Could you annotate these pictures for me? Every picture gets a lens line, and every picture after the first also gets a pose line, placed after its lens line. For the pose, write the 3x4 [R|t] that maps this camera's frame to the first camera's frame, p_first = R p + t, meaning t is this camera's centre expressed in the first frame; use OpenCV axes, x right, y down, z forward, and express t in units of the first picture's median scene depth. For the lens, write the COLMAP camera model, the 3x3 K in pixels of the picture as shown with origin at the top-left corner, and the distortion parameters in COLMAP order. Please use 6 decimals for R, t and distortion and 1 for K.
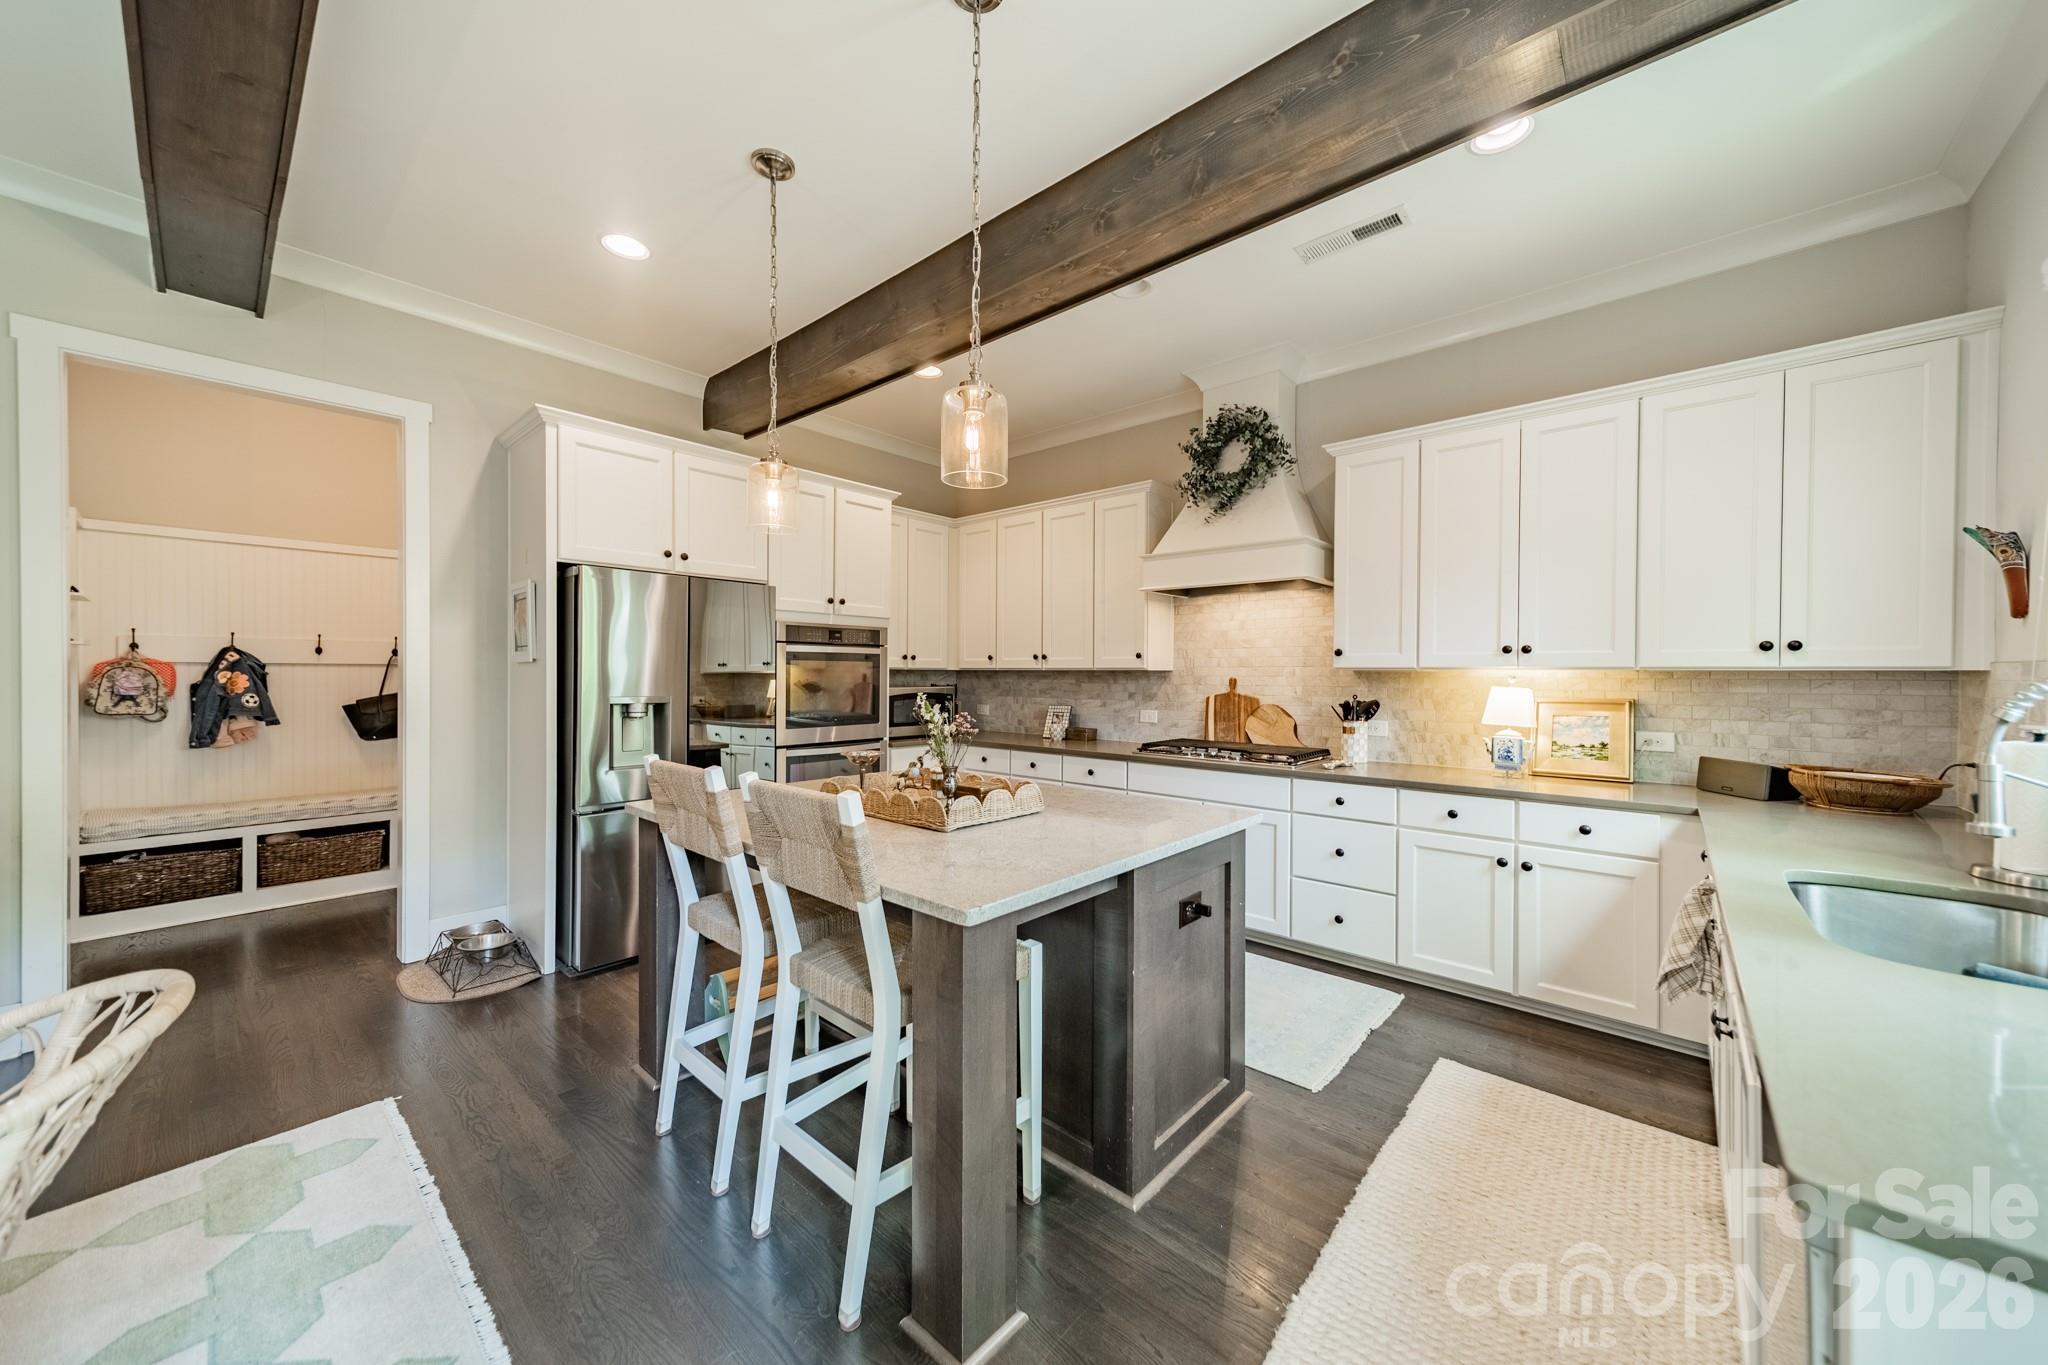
lens RADIAL K [[723.7, 0, 1026.4], [0, 723.7, 674.8], [0, 0, 1]] dist [0.006493, -0.000013]
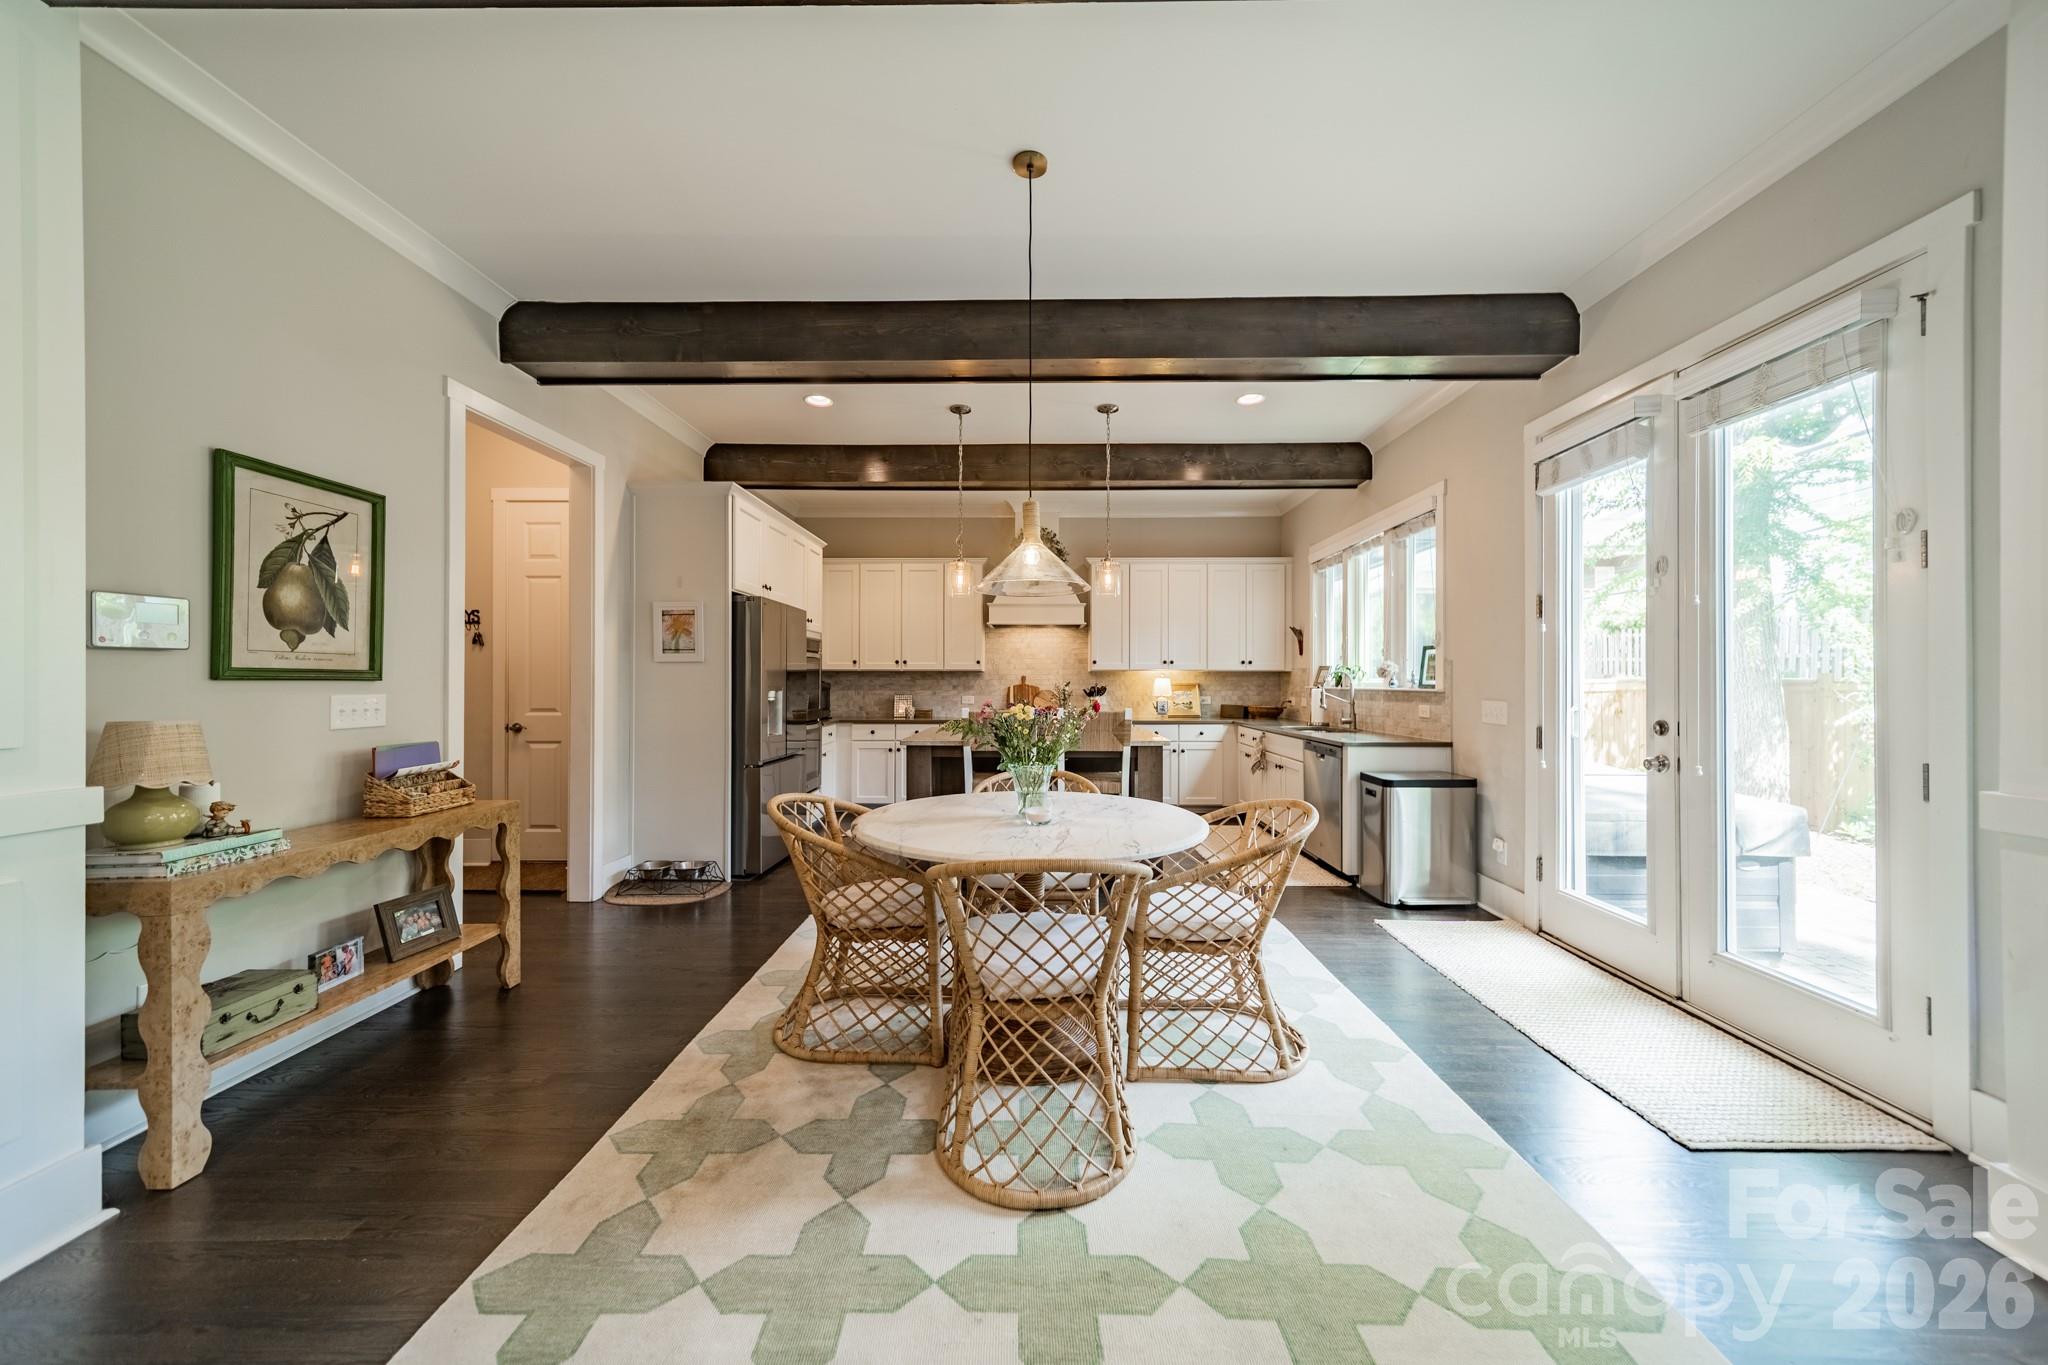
lens RADIAL K [[723.7, 0, 1028.6], [0, 723.7, 678.2], [0, 0, 1]] dist [0.006493, -0.000013]
pose [[0.757909, -0.002243, 0.652357, -0.908156], [0.003557, 0.999993, -0.000695, 0.012645], [-0.652351, 0.002847, 0.757912, -0.361572]]
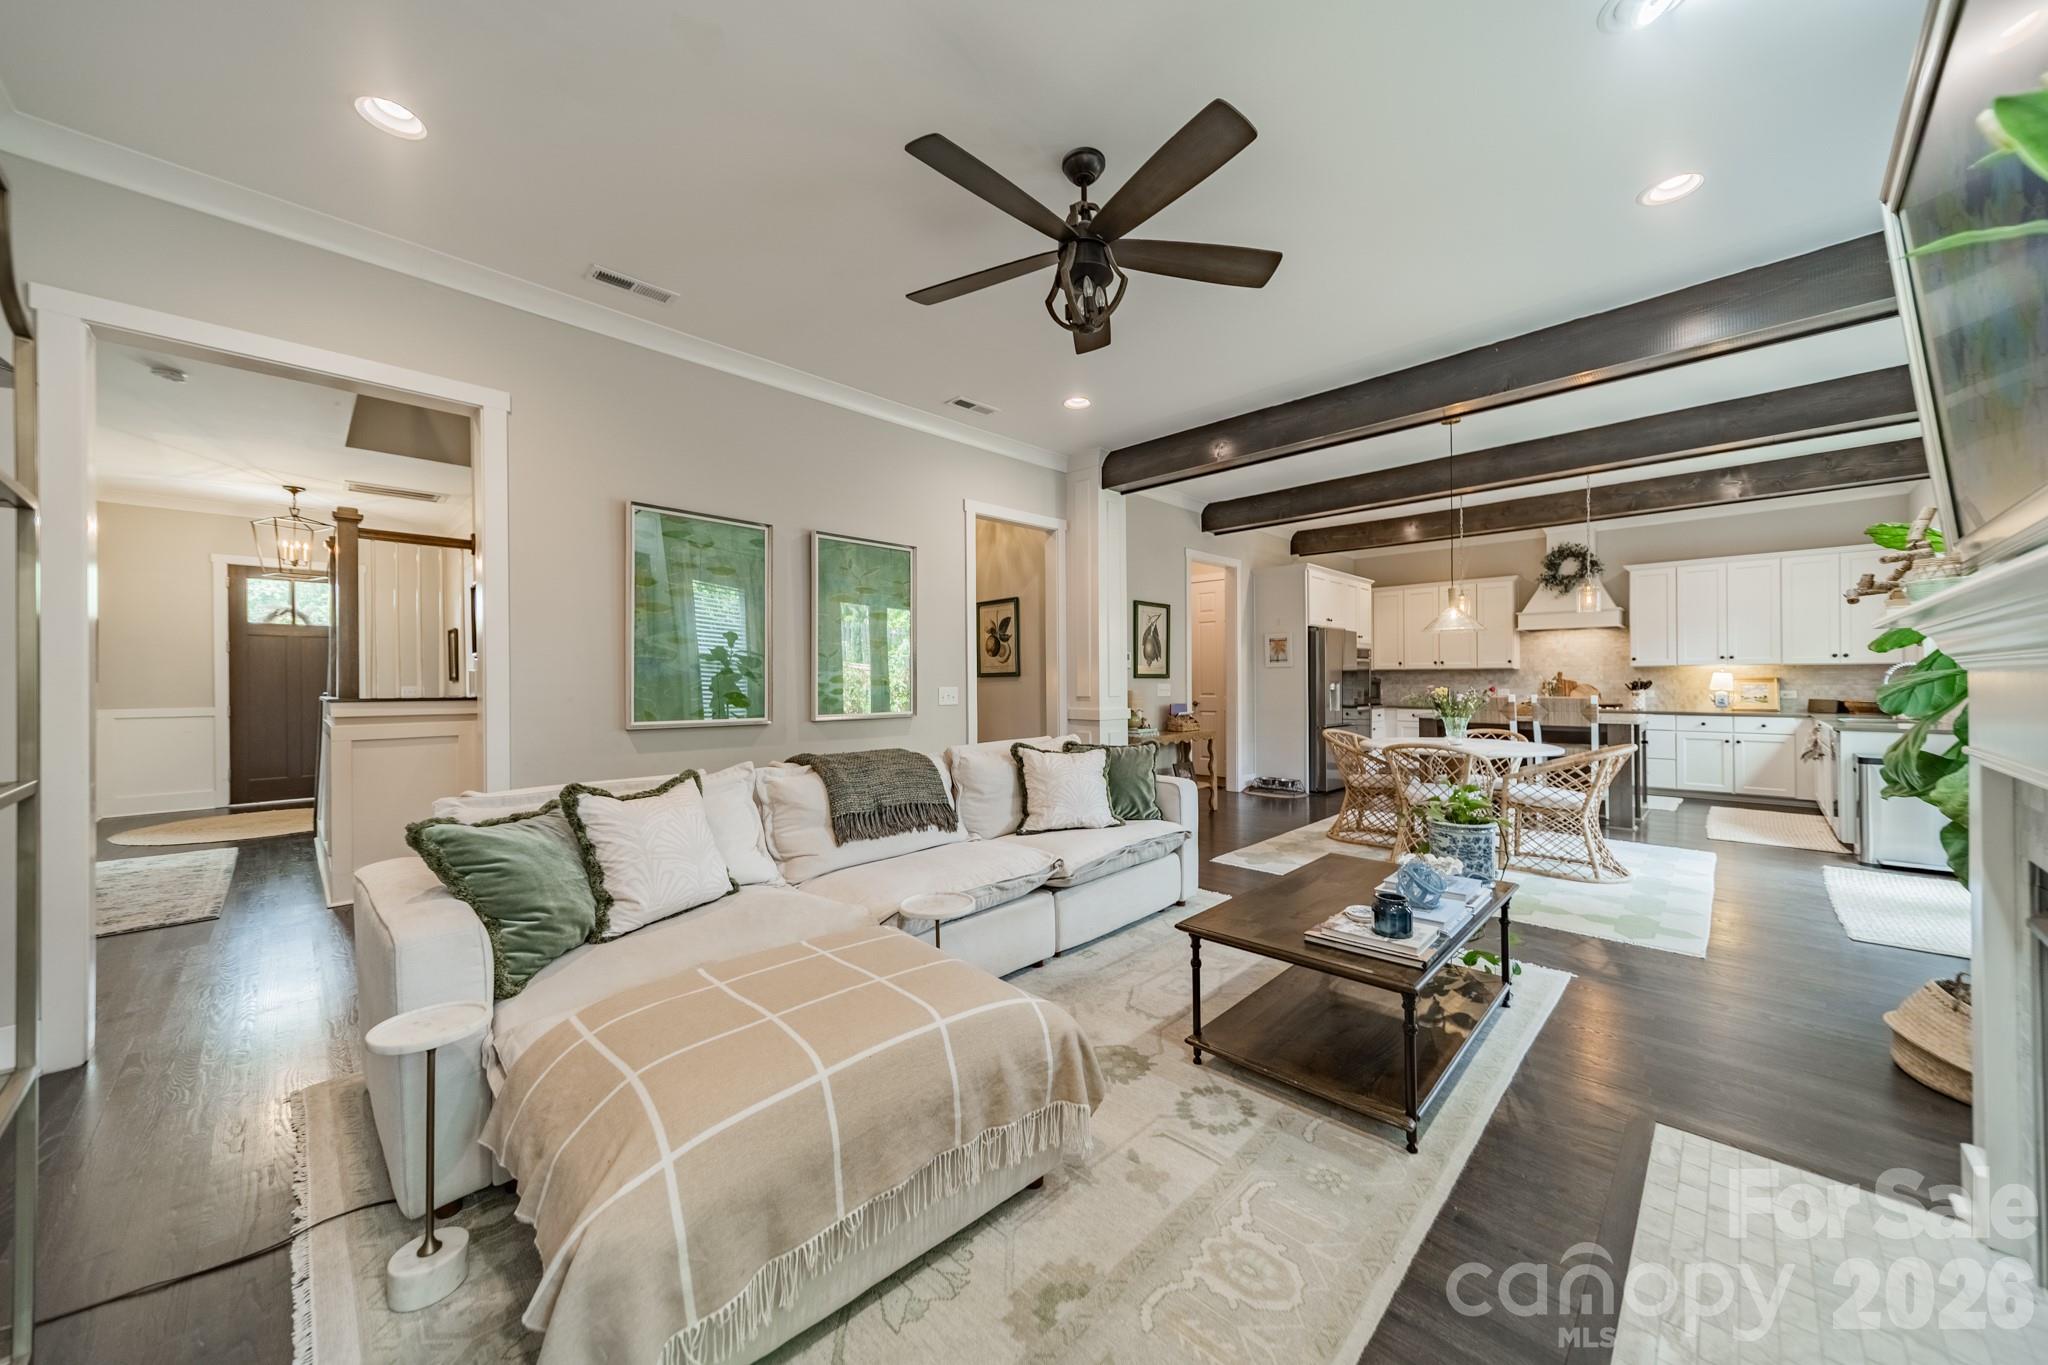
lens RADIAL K [[723.7, 0, 1026.0], [0, 723.7, 674.4], [0, 0, 1]] dist [0.006493, -0.000013]
pose [[0.998398, -0.010876, -0.055524, -1.173770], [0.010416, 0.999909, -0.008562, 0.014661], [0.055612, 0.007970, 0.998421, -1.197393]]
